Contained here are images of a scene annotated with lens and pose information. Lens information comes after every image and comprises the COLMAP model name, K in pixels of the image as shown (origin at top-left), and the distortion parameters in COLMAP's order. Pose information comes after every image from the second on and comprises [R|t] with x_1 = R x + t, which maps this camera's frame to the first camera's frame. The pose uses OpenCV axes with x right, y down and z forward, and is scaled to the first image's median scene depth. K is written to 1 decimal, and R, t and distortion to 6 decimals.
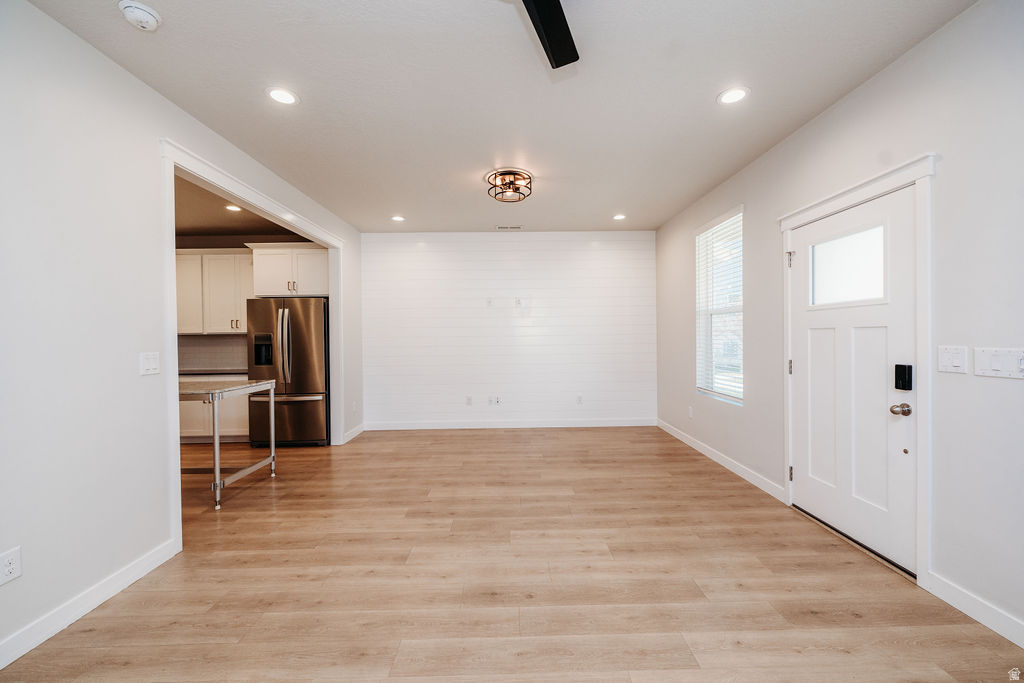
lens RADIAL K [[402.3, 0, 515.1], [0, 402.3, 337.7], [0, 0, 1]] dist [0.000046, -0.000068]
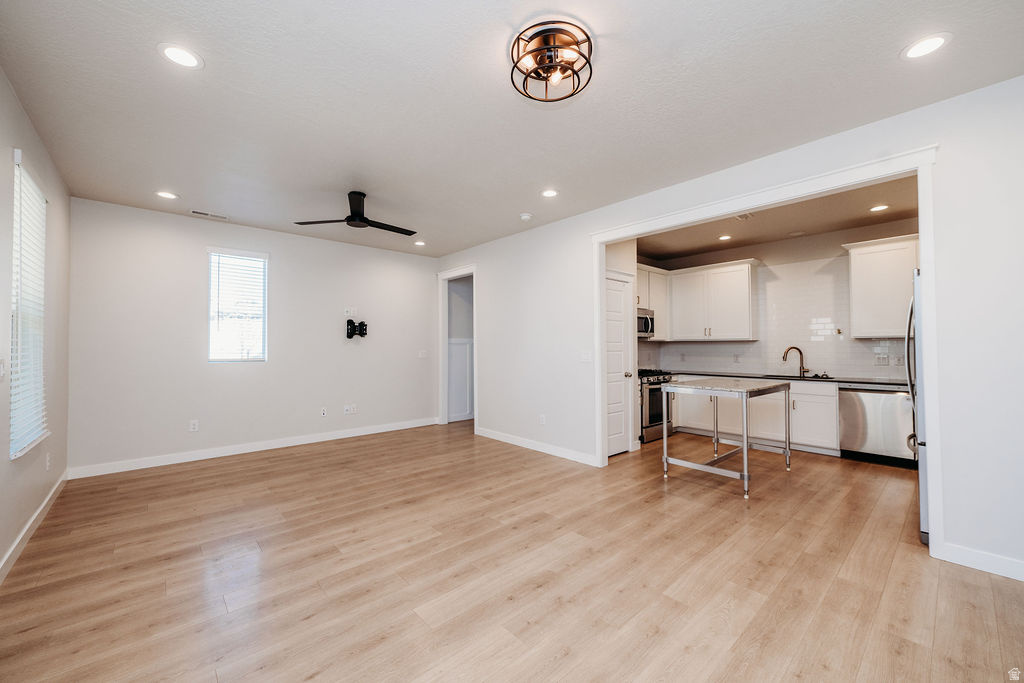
lens RADIAL K [[402.3, 0, 515.1], [0, 402.3, 337.7], [0, 0, 1]] dist [0.000046, -0.000068]
pose [[-0.753292, 0.001245, -0.657685, 0.463406], [0.009420, 0.999916, -0.008897, -0.008387], [0.657619, -0.012898, -0.753240, 1.685851]]
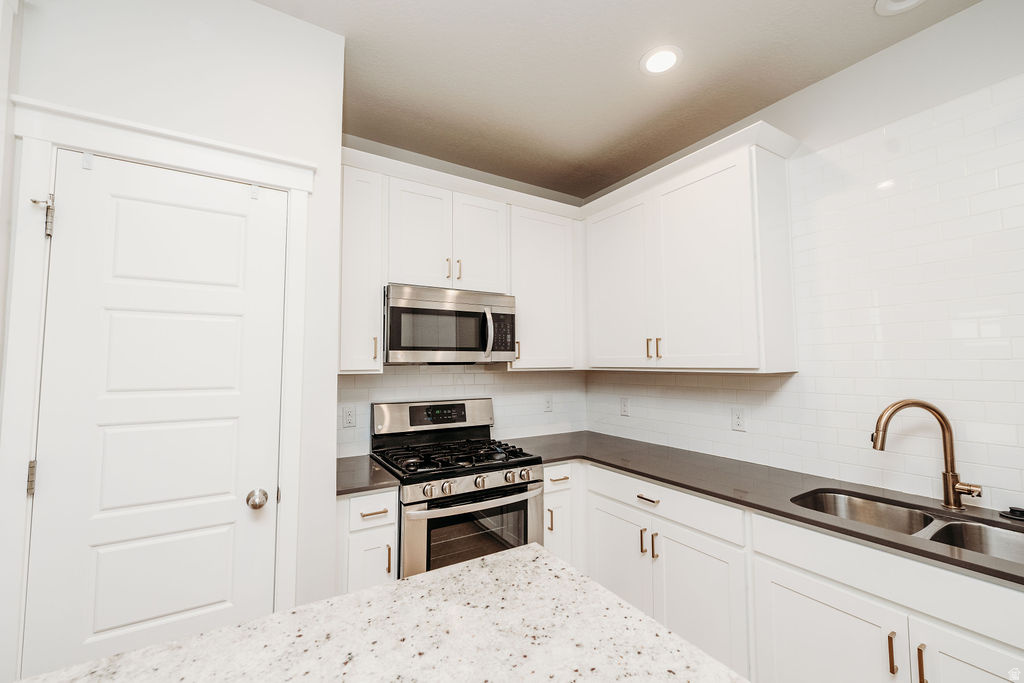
lens RADIAL K [[413.2, 0, 512.0], [0, 413.2, 341.5], [0, 0, 1]] dist [0.000449, 0.000048]
pose [[-0.854189, -0.009609, -0.519875, -0.933025], [0.012115, 0.999190, -0.038375, -0.031824], [0.519822, -0.039078, -0.853380, 1.338748]]
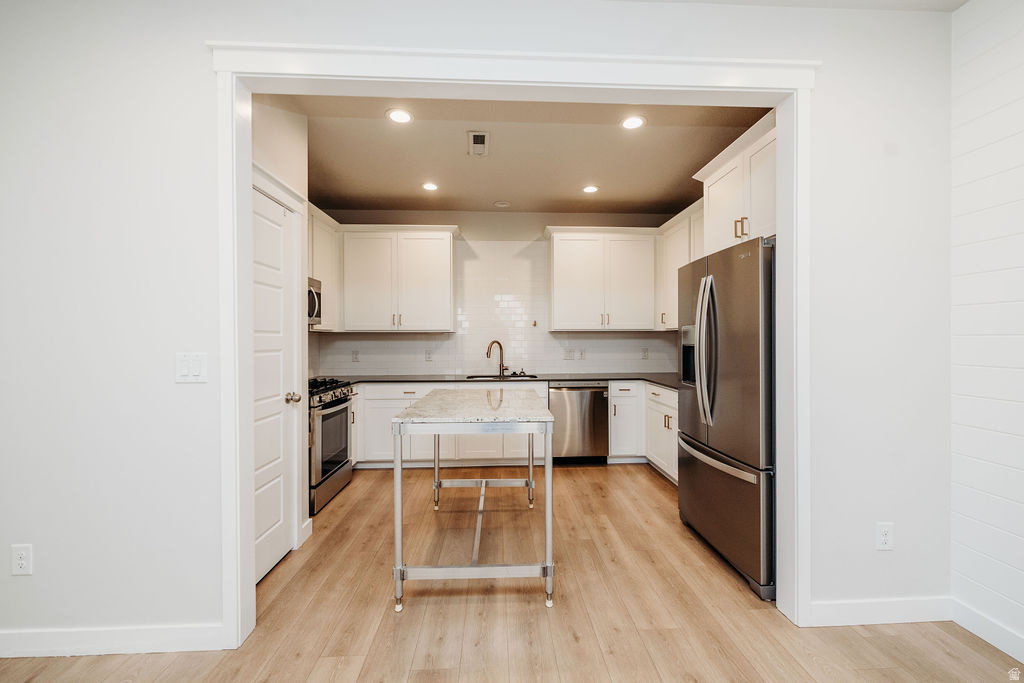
lens RADIAL K [[409.5, 0, 515.0], [0, 409.5, 339.2], [0, 0, 1]] dist [-0.000854, -0.000090]
pose [[0.032299, 0.014365, -0.999375, -0.114063], [-0.004310, 0.999889, 0.014233, 0.000647], [0.999469, 0.003847, 0.032358, 1.182222]]
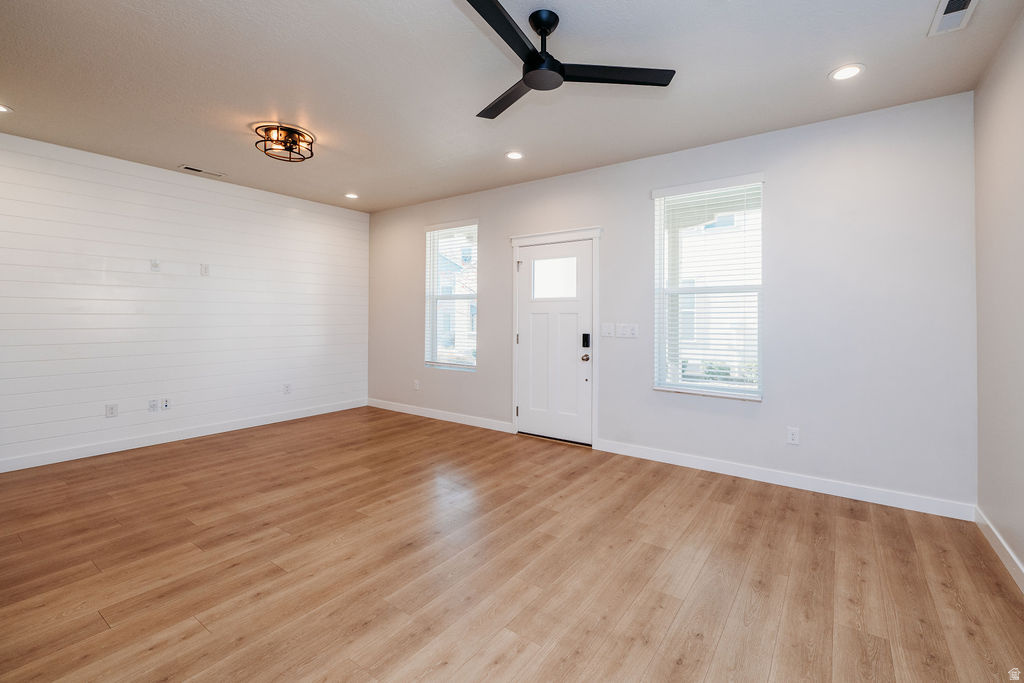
lens RADIAL K [[440.0, 0, 549.4], [0, 440.0, 307.1], [0, 0, 1]] dist [0.001642, 0.000072]
pose [[0.567217, 0.032218, 0.822938, -0.577872], [-0.007762, 0.999399, -0.033776, 0.009606], [-0.823532, 0.012771, 0.567126, -0.016846]]
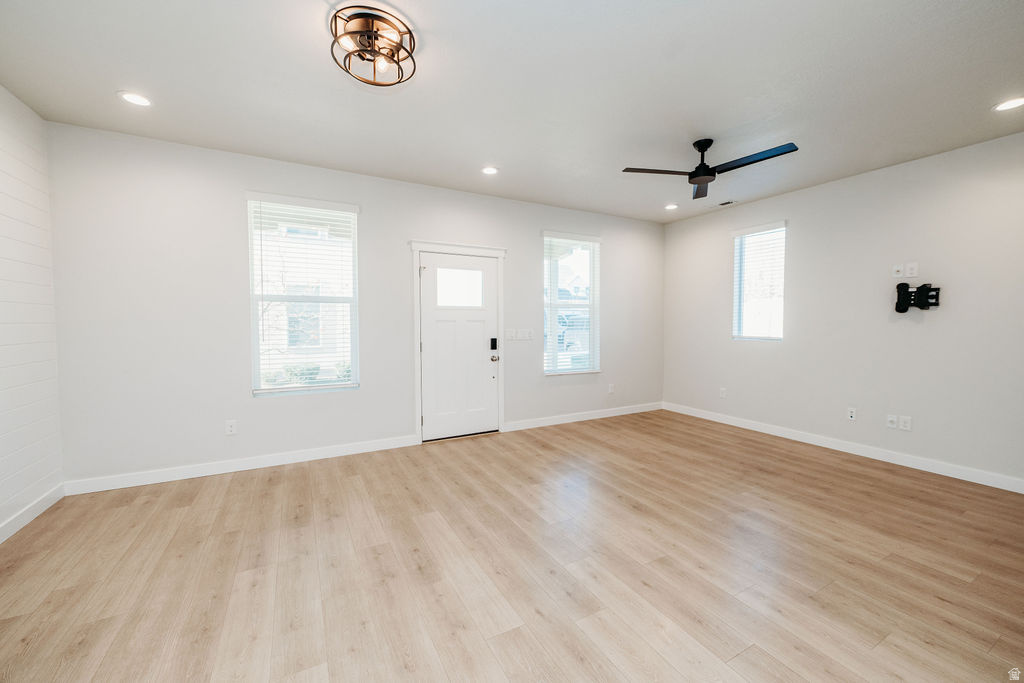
lens RADIAL K [[402.3, 0, 515.1], [0, 402.3, 337.7], [0, 0, 1]] dist [0.000046, -0.000068]
pose [[-0.463701, -0.022038, 0.885718, -0.729654], [0.009484, 0.999510, 0.029834, -0.000478], [-0.885941, 0.022234, -0.463265, 1.344765]]
